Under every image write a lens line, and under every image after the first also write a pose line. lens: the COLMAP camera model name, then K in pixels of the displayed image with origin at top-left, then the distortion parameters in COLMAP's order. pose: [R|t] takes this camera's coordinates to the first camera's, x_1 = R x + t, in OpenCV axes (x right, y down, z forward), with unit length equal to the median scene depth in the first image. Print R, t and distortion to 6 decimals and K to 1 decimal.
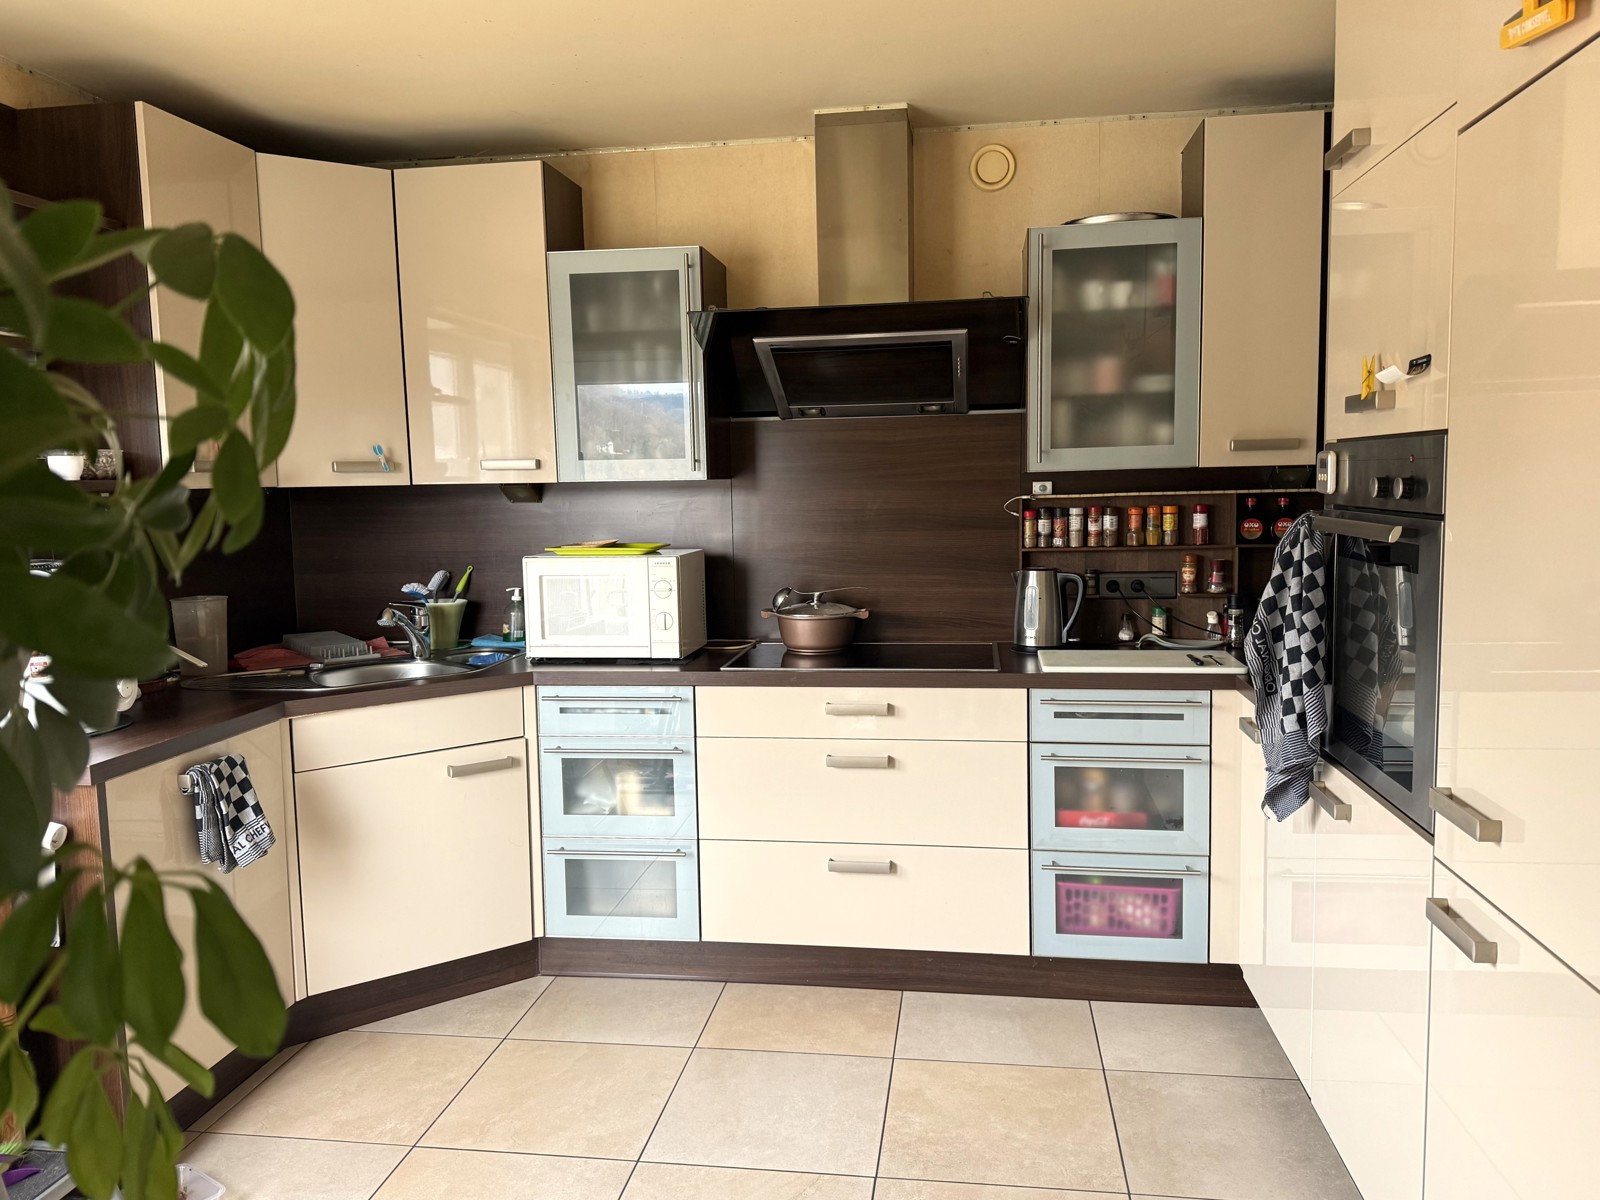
lens RADIAL K [[1167.4, 0, 800.0], [0, 1167.4, 600.0], [0, 0, 1]] dist [0.173198, -0.251337]
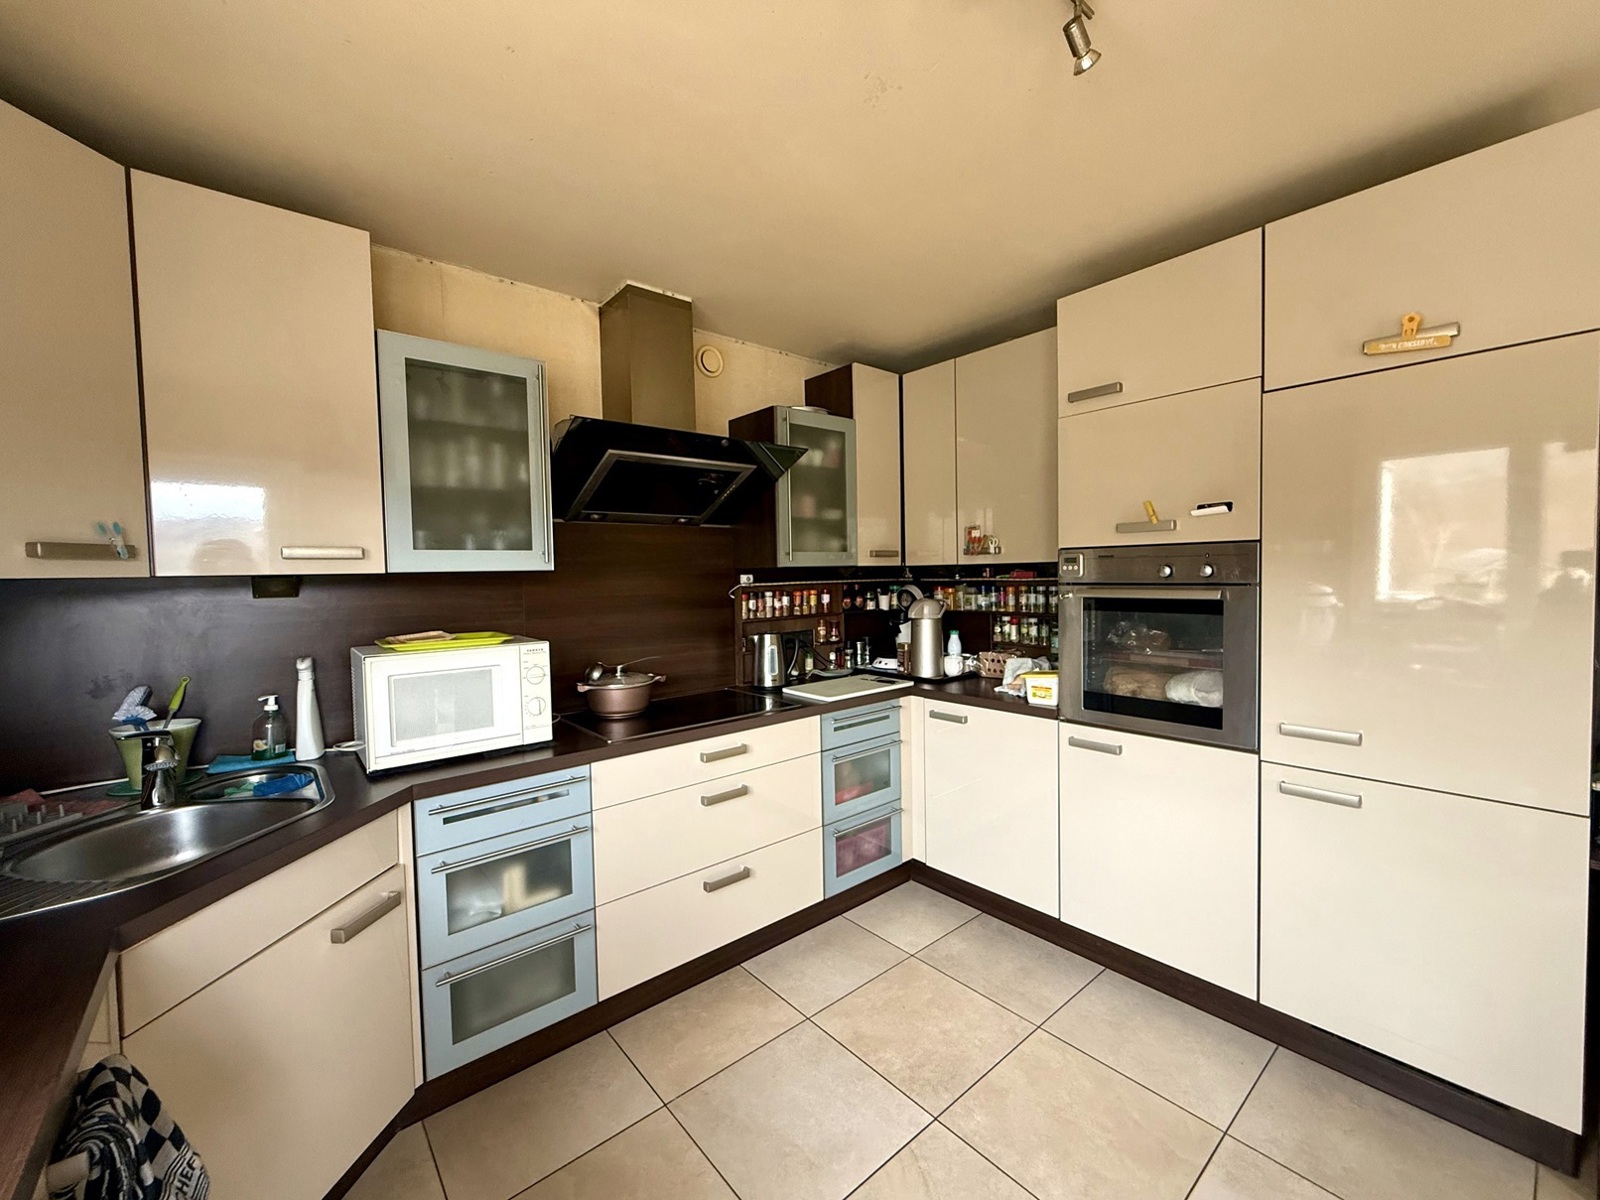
lens RADIAL K [[639.4, 0, 797.2], [0, 639.4, 601.0], [0, 0, 1]] dist [0.000075, 0.000298]
pose [[0.667010, -0.027300, 0.744548, -0.378001], [0.082283, 0.995915, -0.037198, -0.034663], [-0.740491, 0.086075, 0.666532, 0.448096]]
